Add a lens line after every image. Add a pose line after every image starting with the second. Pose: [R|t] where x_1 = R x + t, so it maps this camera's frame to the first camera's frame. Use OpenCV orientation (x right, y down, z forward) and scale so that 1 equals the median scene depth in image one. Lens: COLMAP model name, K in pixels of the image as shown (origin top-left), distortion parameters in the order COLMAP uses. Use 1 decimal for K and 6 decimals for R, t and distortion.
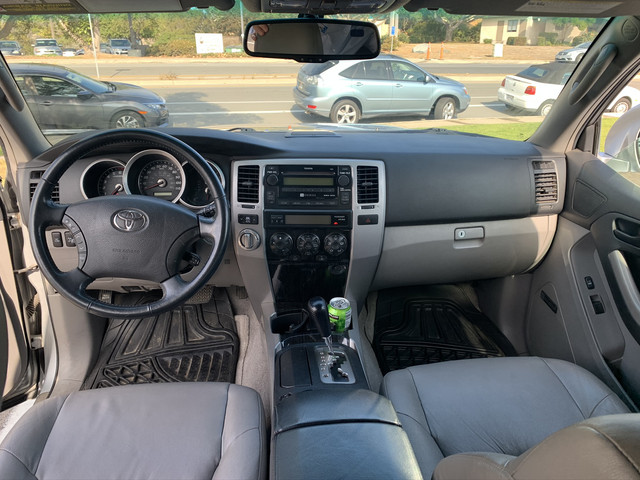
lens RADIAL K [[476.6, 0, 319.8], [0, 476.6, 239.8], [0, 0, 1]] dist [-0.010829, -0.007046]
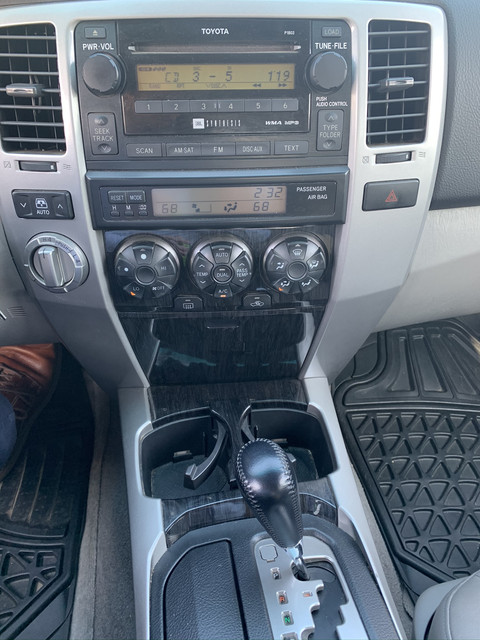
lens RADIAL K [[476.6, 0, 239.3], [0, 476.6, 326.4], [0, 0, 1]] dist [-0.010829, -0.007046]
pose [[0.997773, -0.045435, 0.048841, -0.031333], [0.030676, 0.962683, 0.268886, -0.046665], [-0.059236, -0.266789, 0.961933, 0.644570]]
